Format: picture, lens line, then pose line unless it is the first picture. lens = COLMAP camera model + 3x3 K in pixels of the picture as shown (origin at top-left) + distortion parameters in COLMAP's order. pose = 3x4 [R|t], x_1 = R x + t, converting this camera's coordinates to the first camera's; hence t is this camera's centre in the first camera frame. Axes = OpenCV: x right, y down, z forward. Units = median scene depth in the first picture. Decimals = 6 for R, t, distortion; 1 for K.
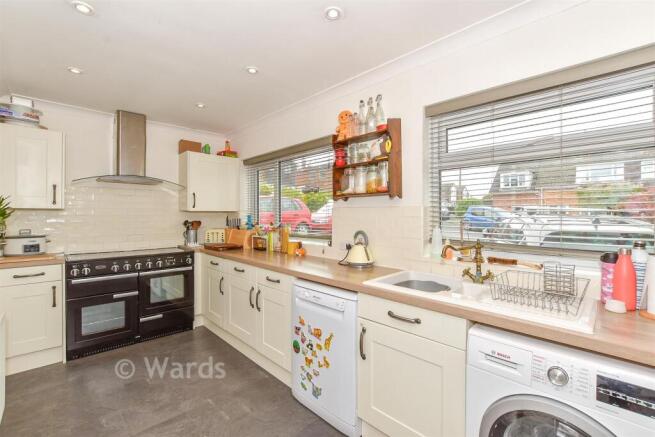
lens RADIAL K [[288.9, 0, 330.4], [0, 288.9, 215.8], [0, 0, 1]] dist [-0.000042, 0.000040]
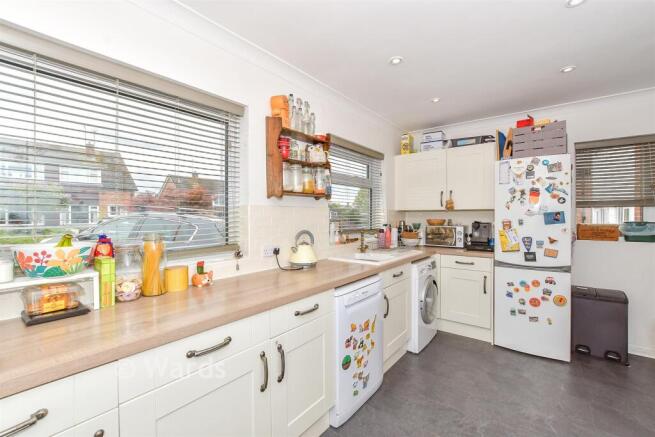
lens RADIAL K [[288.9, 0, 330.4], [0, 288.9, 215.8], [0, 0, 1]] dist [-0.000042, 0.000040]
pose [[-0.136797, -0.003703, 0.990592, -0.934023], [0.002220, 0.999989, 0.004045, -0.002847], [-0.990597, 0.002753, -0.136788, 1.101399]]
